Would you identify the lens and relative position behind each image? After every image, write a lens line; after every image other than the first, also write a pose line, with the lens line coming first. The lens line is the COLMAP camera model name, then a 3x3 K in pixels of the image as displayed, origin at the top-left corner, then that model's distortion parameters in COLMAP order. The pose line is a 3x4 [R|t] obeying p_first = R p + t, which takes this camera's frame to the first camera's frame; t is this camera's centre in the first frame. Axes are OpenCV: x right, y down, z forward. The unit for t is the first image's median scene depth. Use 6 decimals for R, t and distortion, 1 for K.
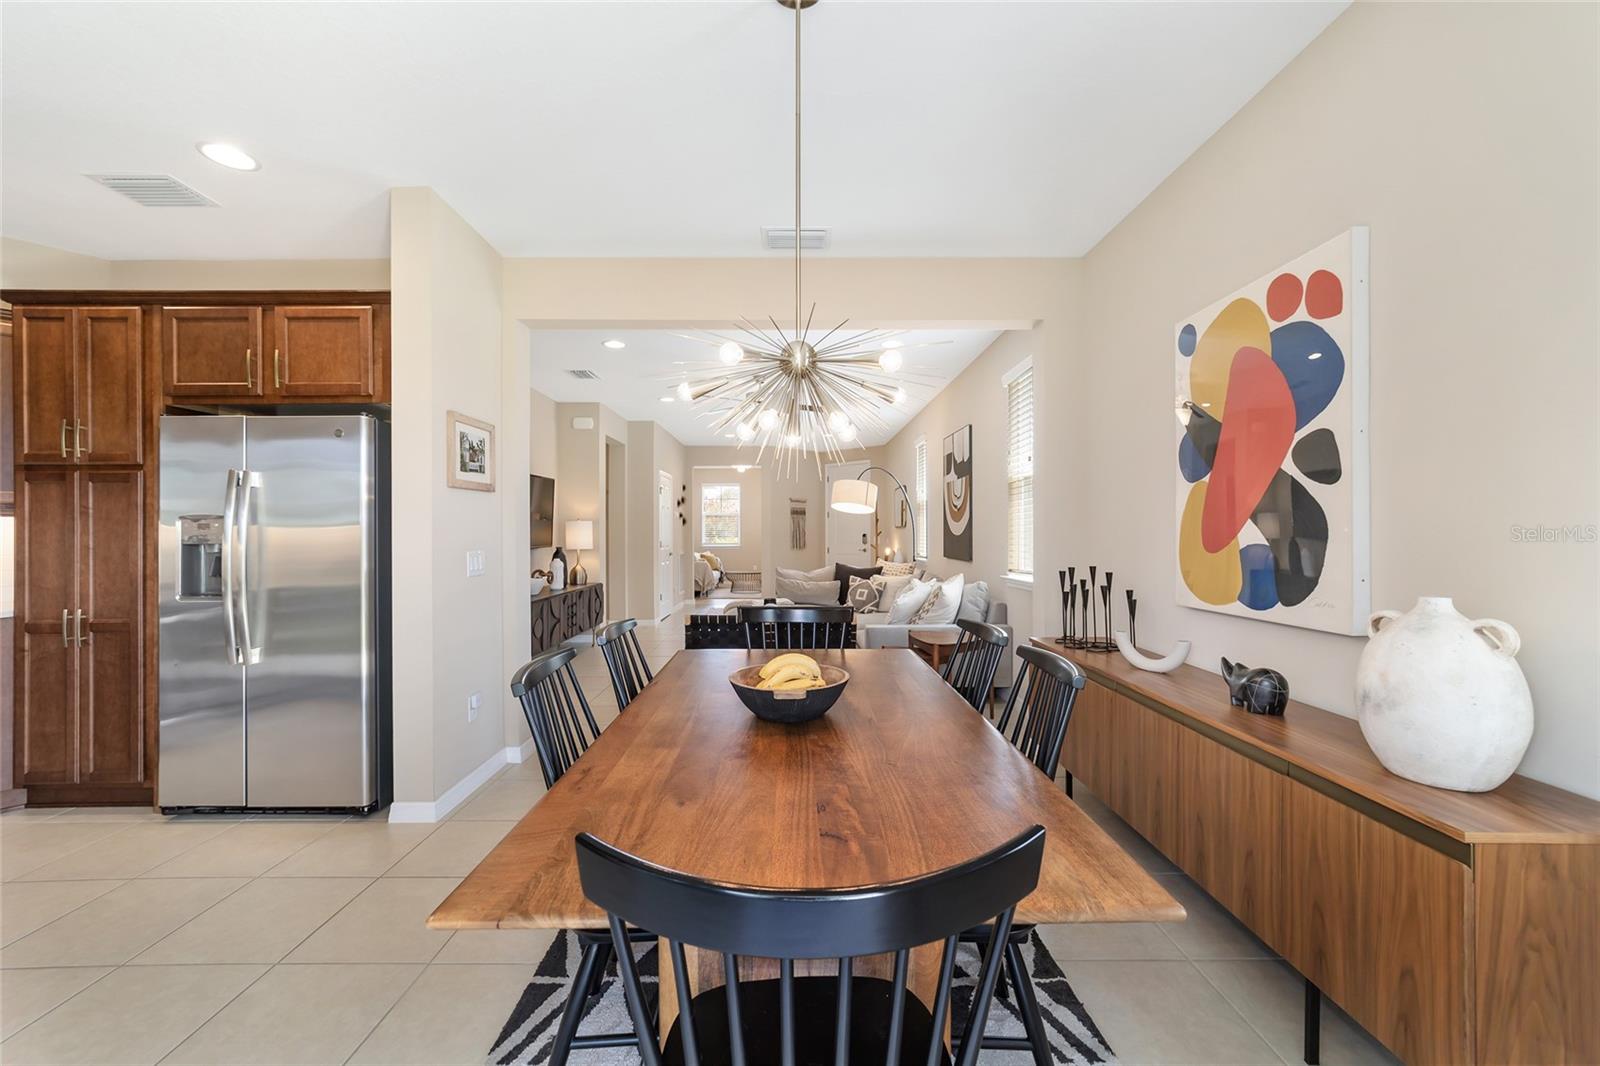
lens RADIAL K [[619.3, 0, 785.9], [0, 619.3, 533.7], [0, 0, 1]] dist [0.001083, 0.000030]
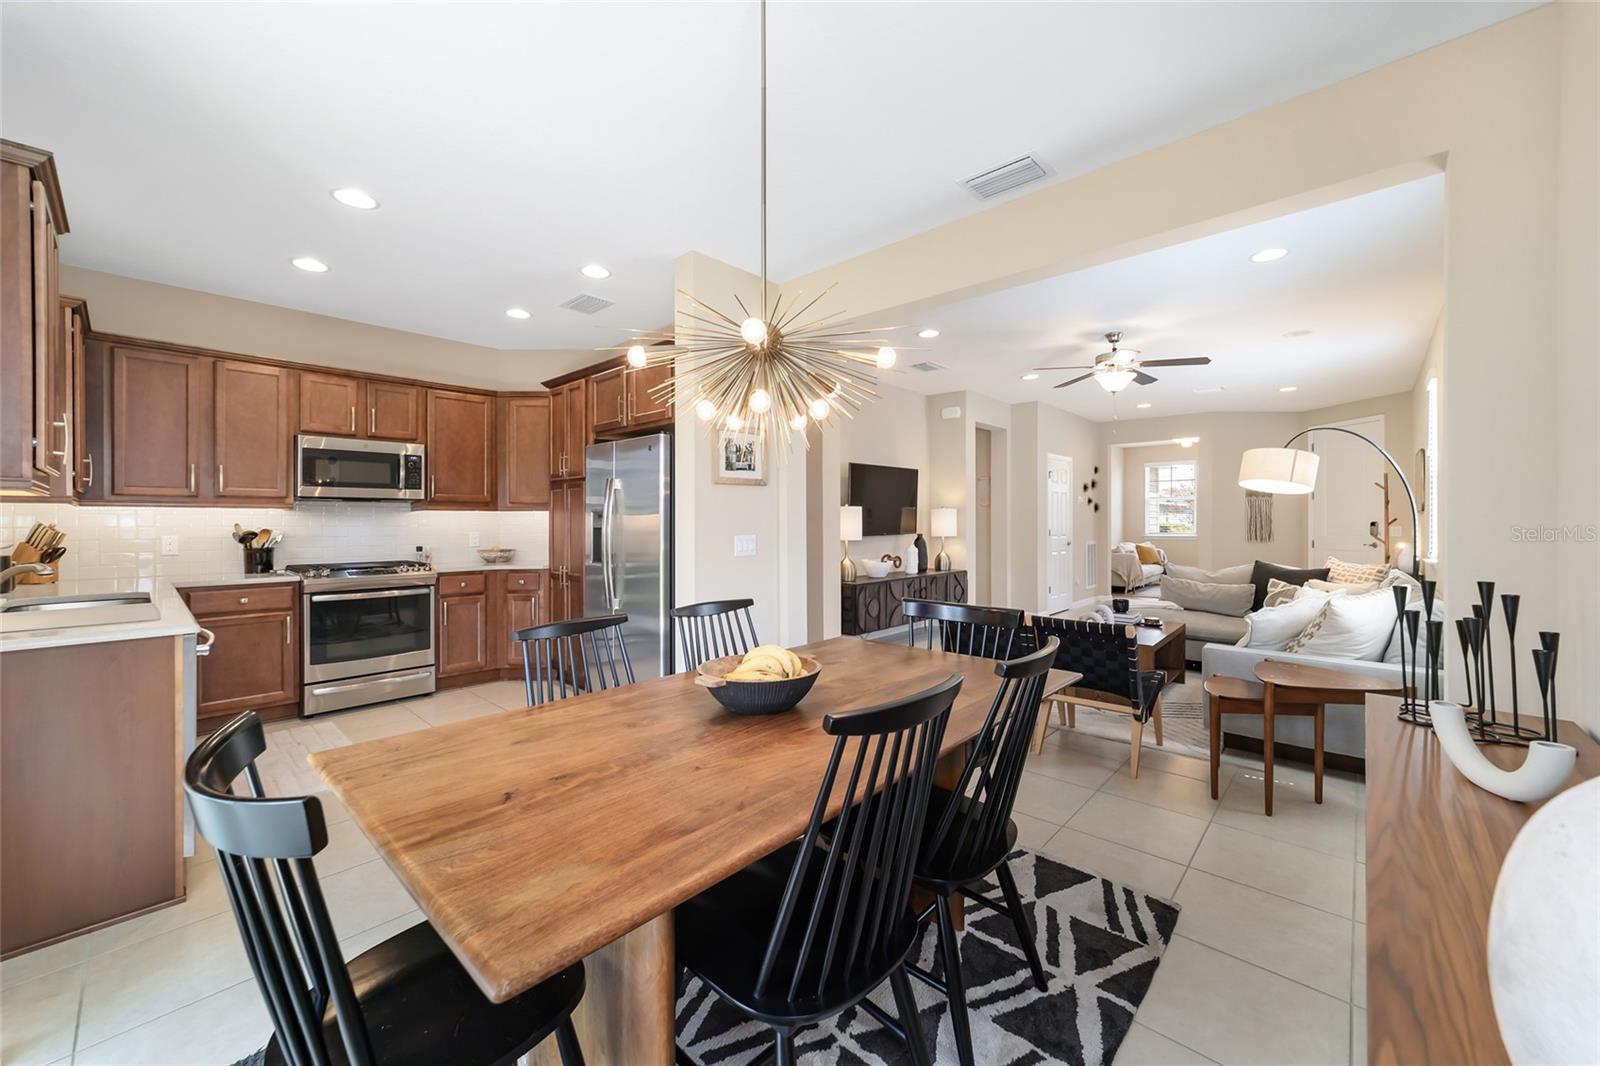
lens RADIAL K [[620.3, 0, 807.7], [0, 620.3, 525.9], [0, 0, 1]] dist [-0.017359, -0.000056]
pose [[0.737488, 0.007561, -0.675317, 0.428754], [-0.002174, 0.999959, 0.008821, -0.001236], [0.675356, -0.005037, 0.737474, 0.197776]]
